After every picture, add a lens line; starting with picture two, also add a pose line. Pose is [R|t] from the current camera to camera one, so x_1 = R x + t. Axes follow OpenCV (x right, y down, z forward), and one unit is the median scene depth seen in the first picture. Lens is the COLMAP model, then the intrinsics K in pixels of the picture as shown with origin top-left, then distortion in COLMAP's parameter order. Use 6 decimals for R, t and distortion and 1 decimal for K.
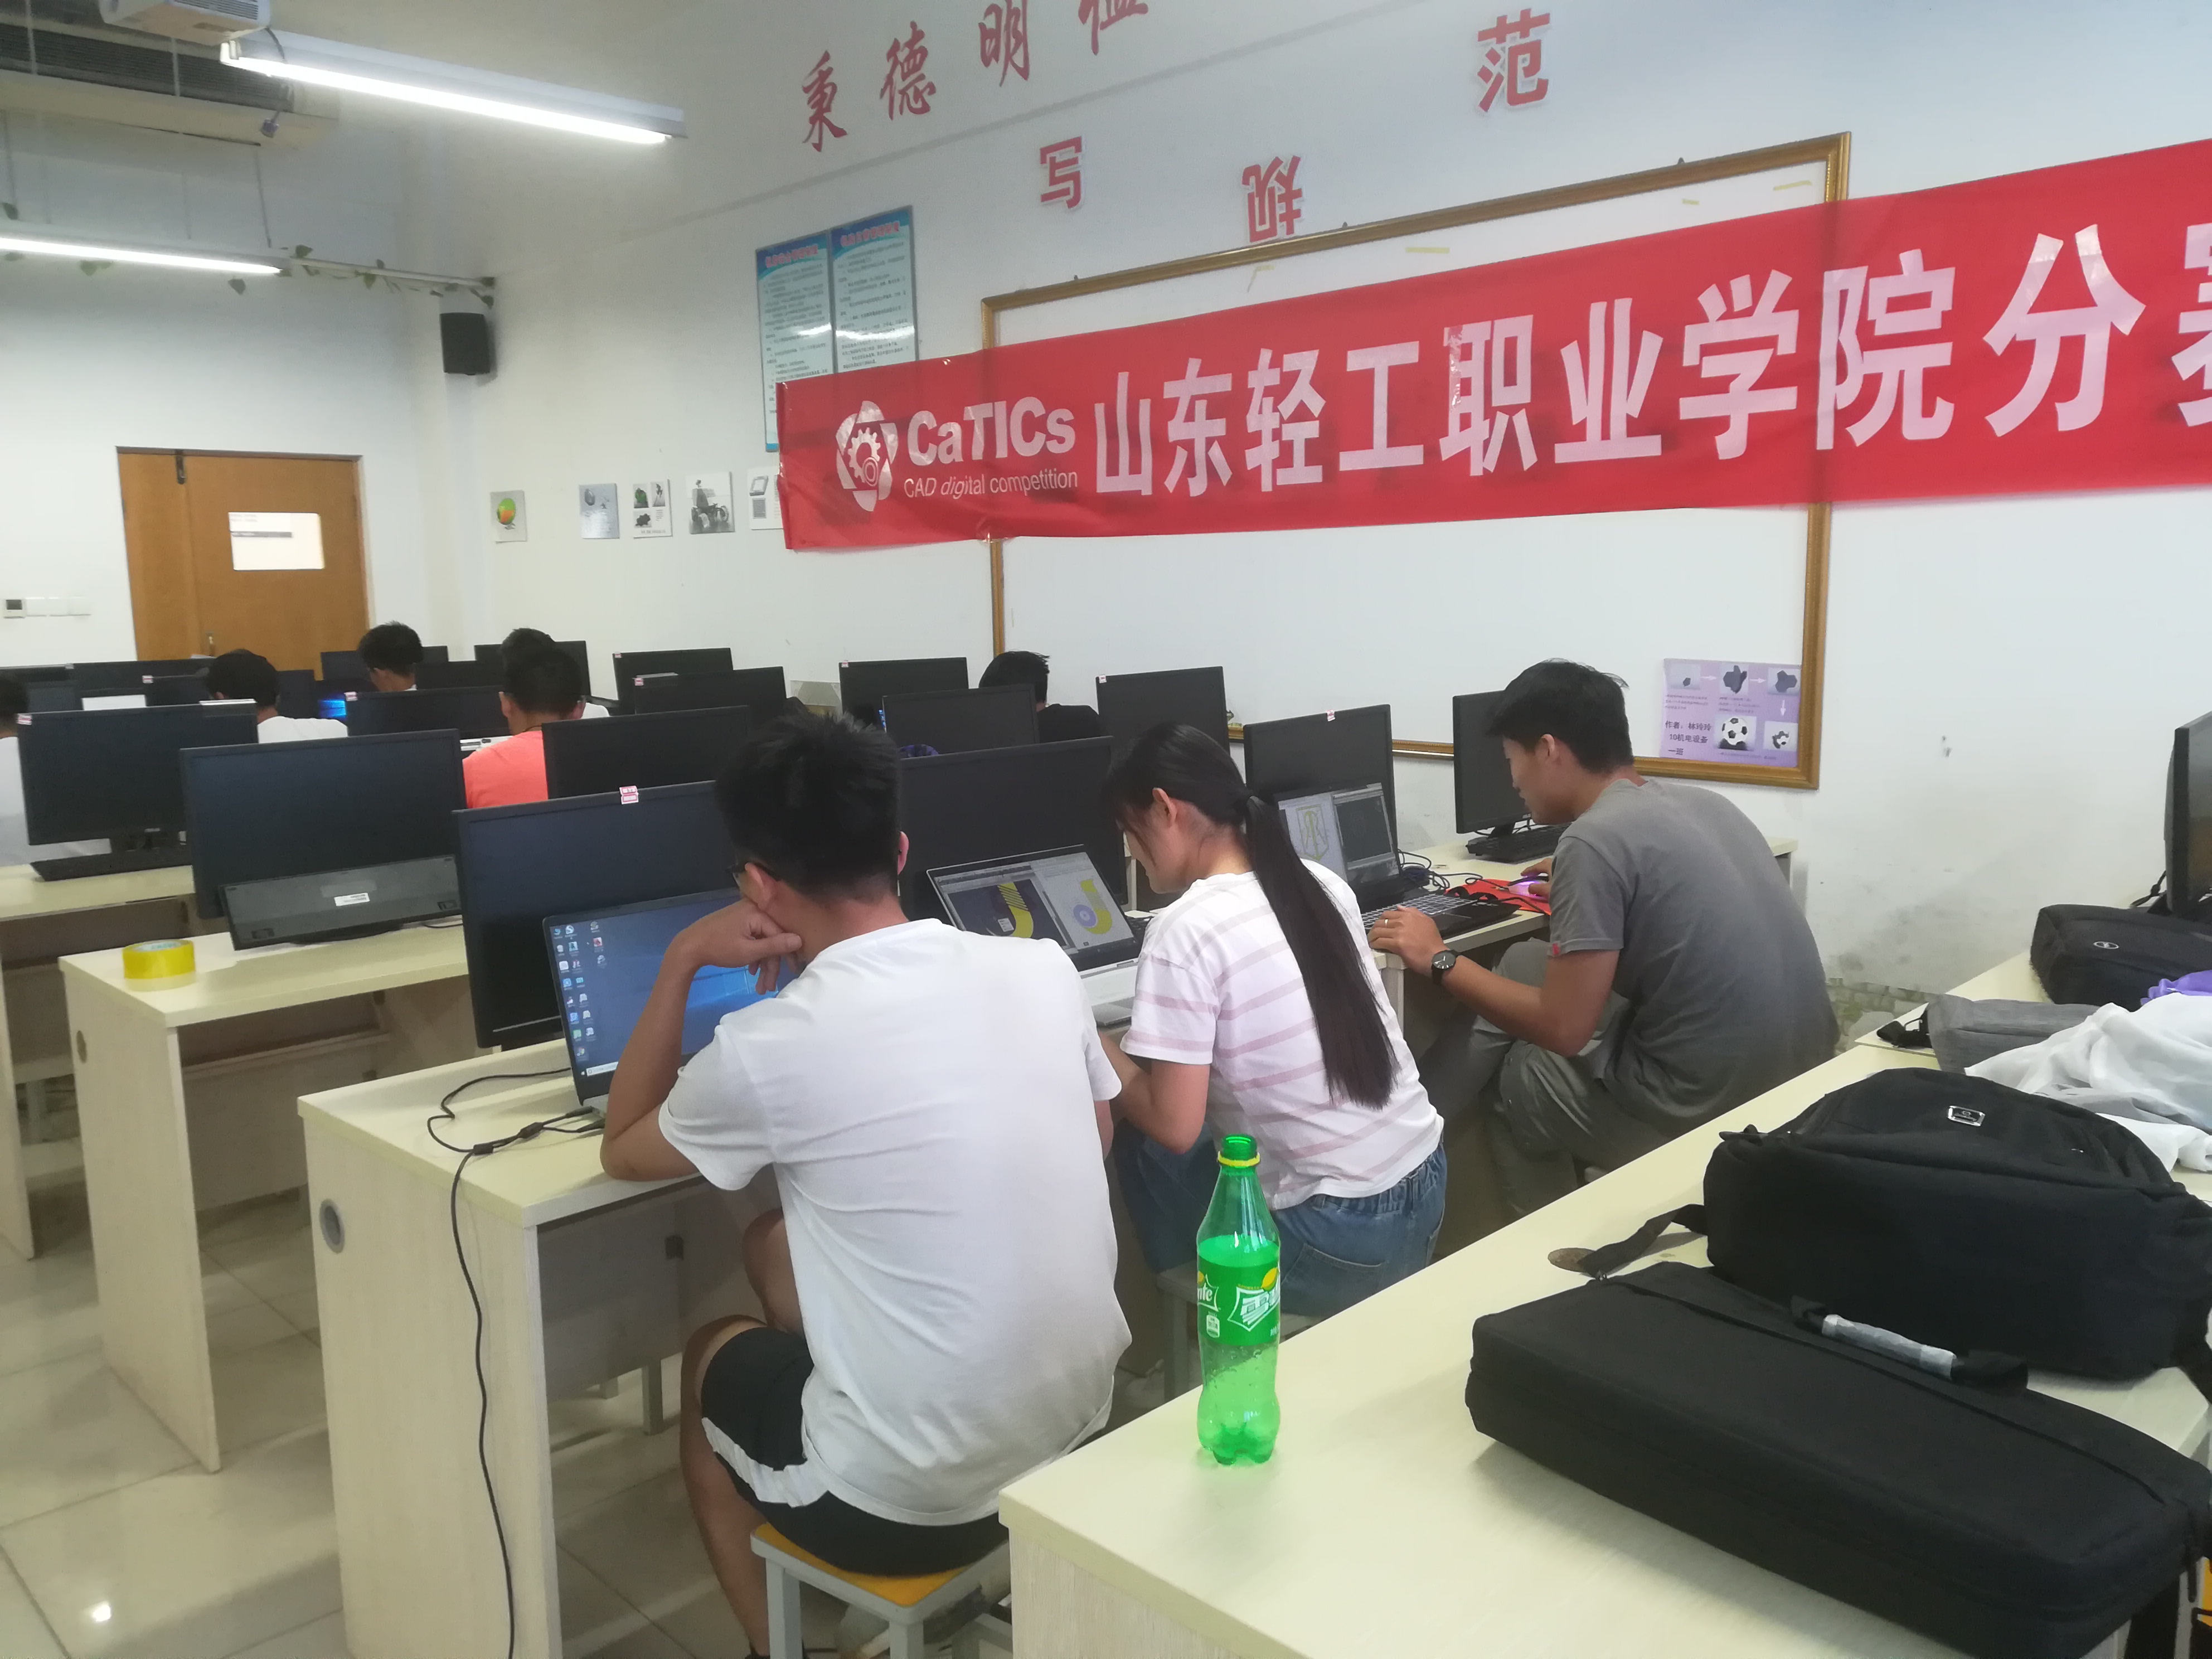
lens RADIAL K [[1715.3, 0, 1113.5], [0, 1715.3, 808.6], [0, 0, 1]] dist [0.093250, -0.131307]
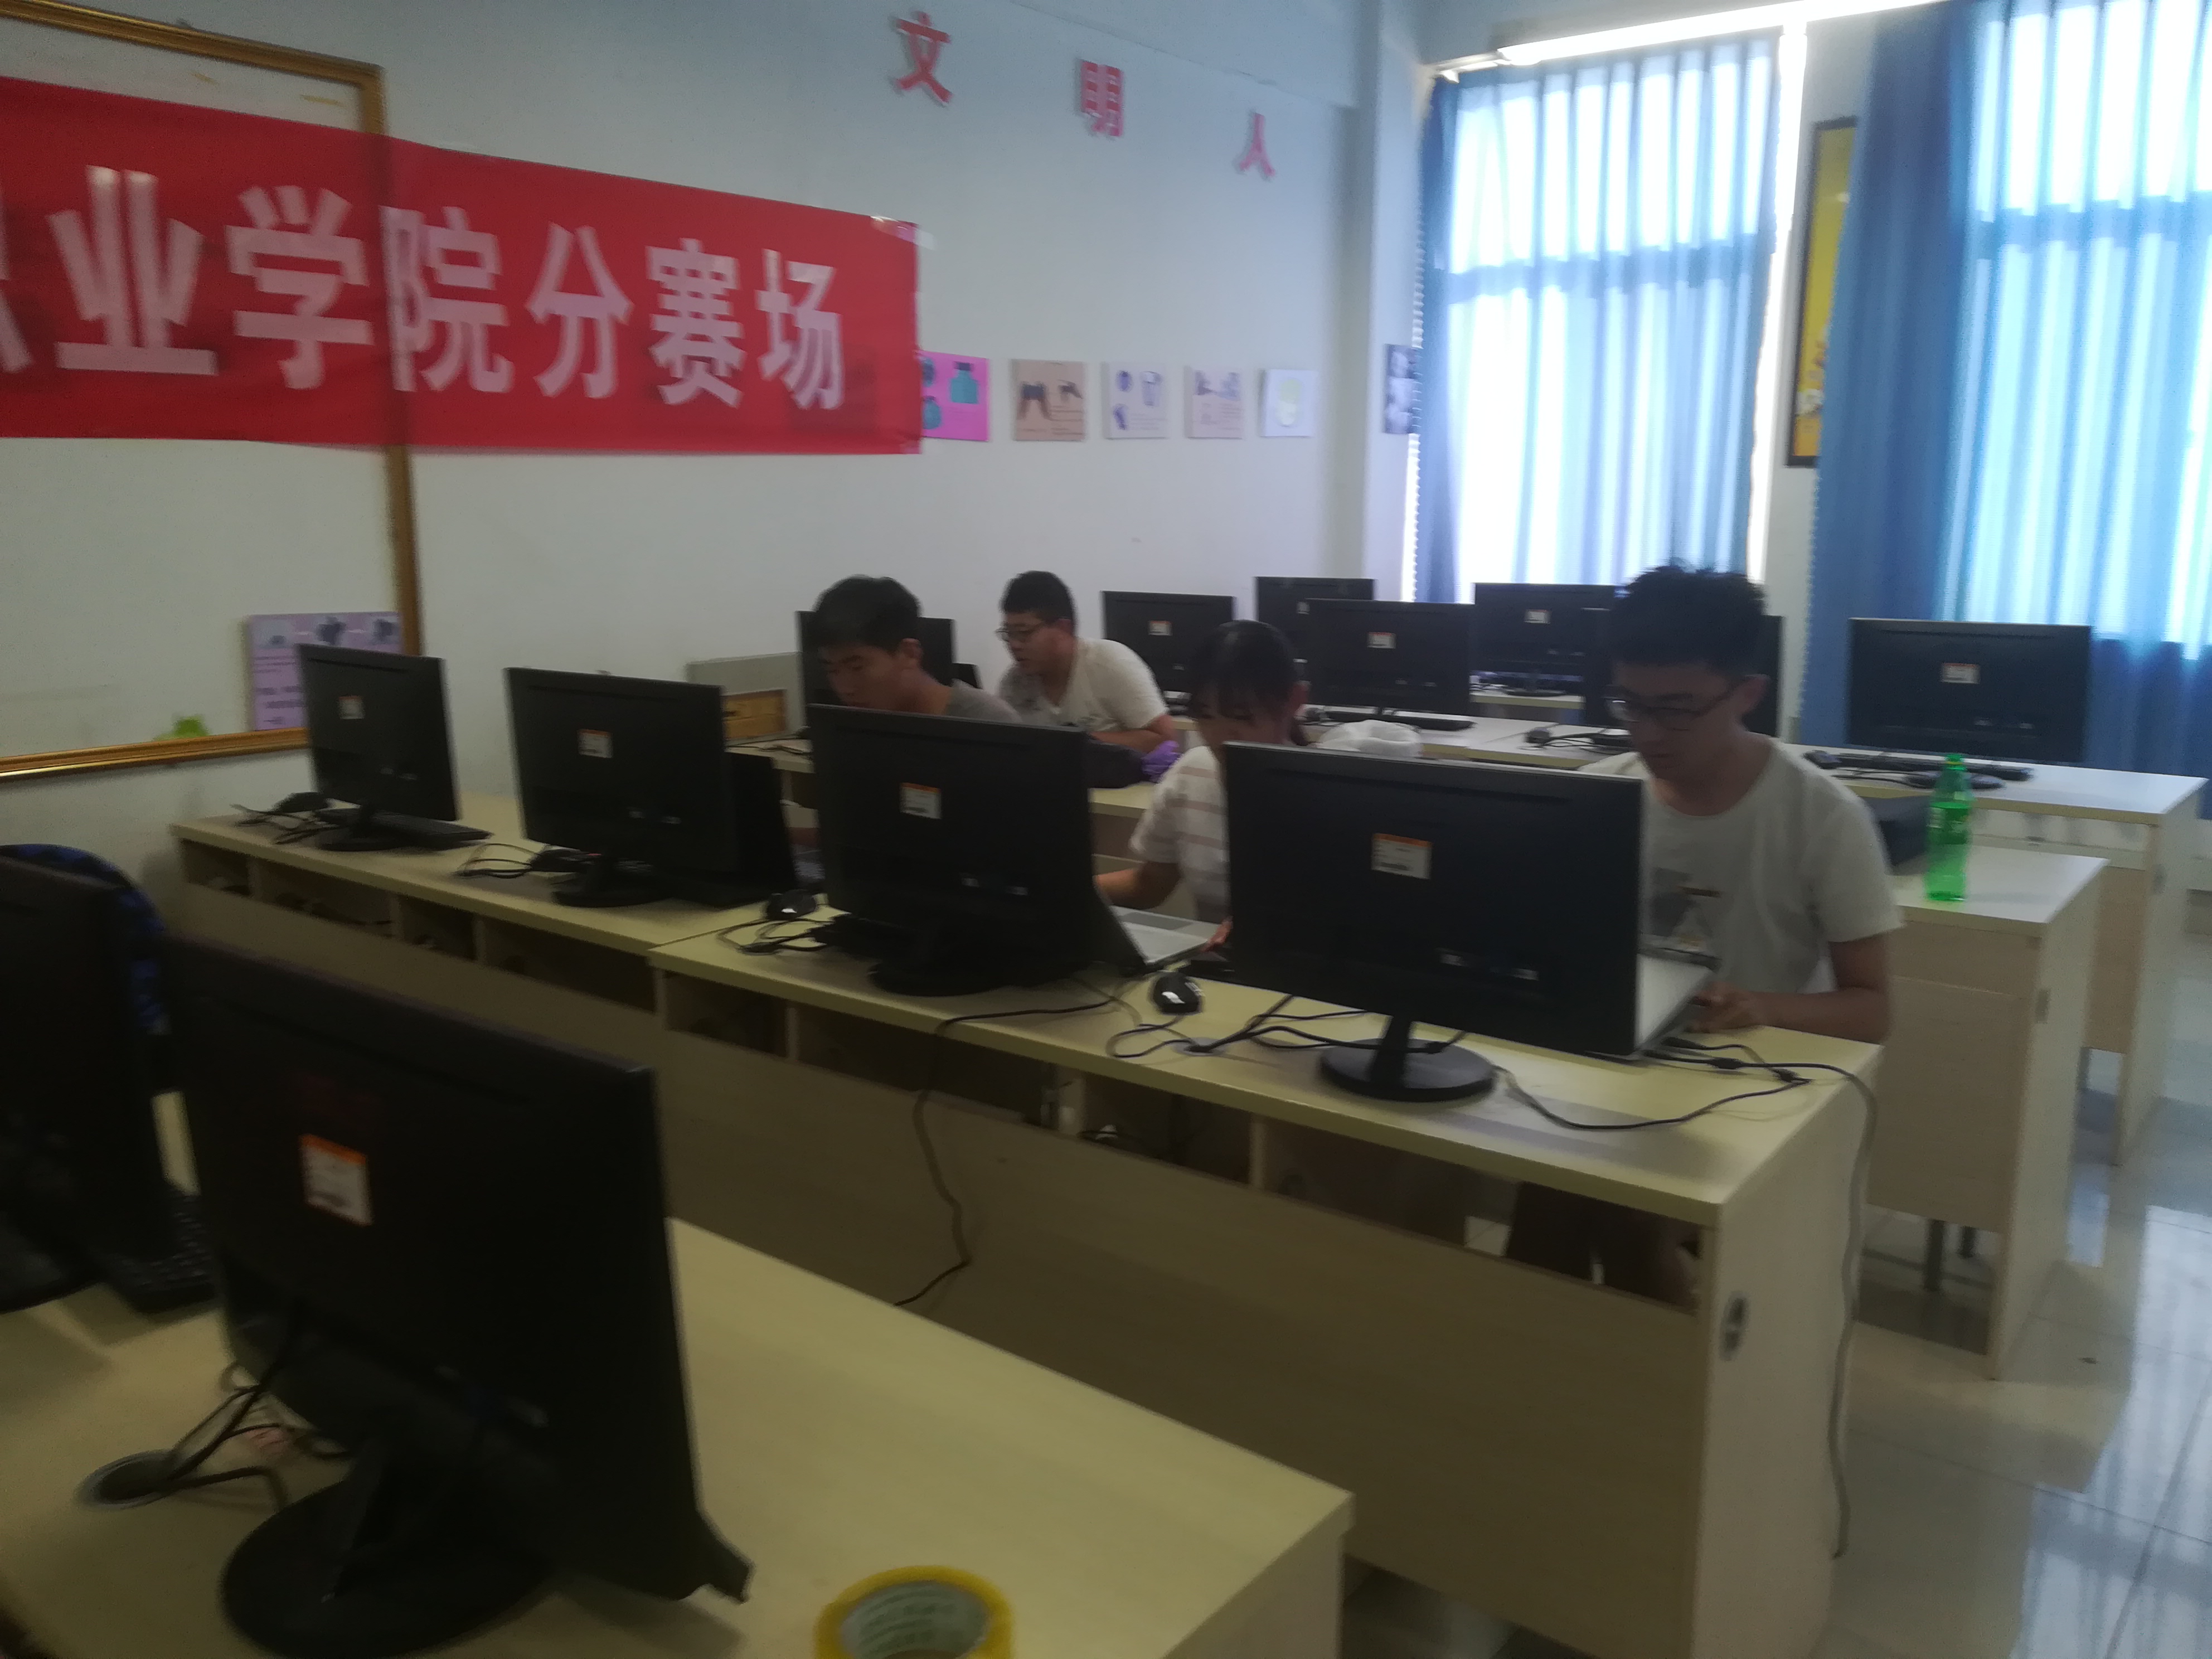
lens RADIAL K [[1734.4, 0, 1110.5], [0, 1734.4, 818.3], [0, 0, 1]] dist [0.053697, -0.068374]
pose [[-0.120520, -0.161602, 0.979469, -0.497502], [0.139161, 0.974168, 0.177851, -0.069302], [-0.982908, 0.157739, -0.094918, 0.563223]]
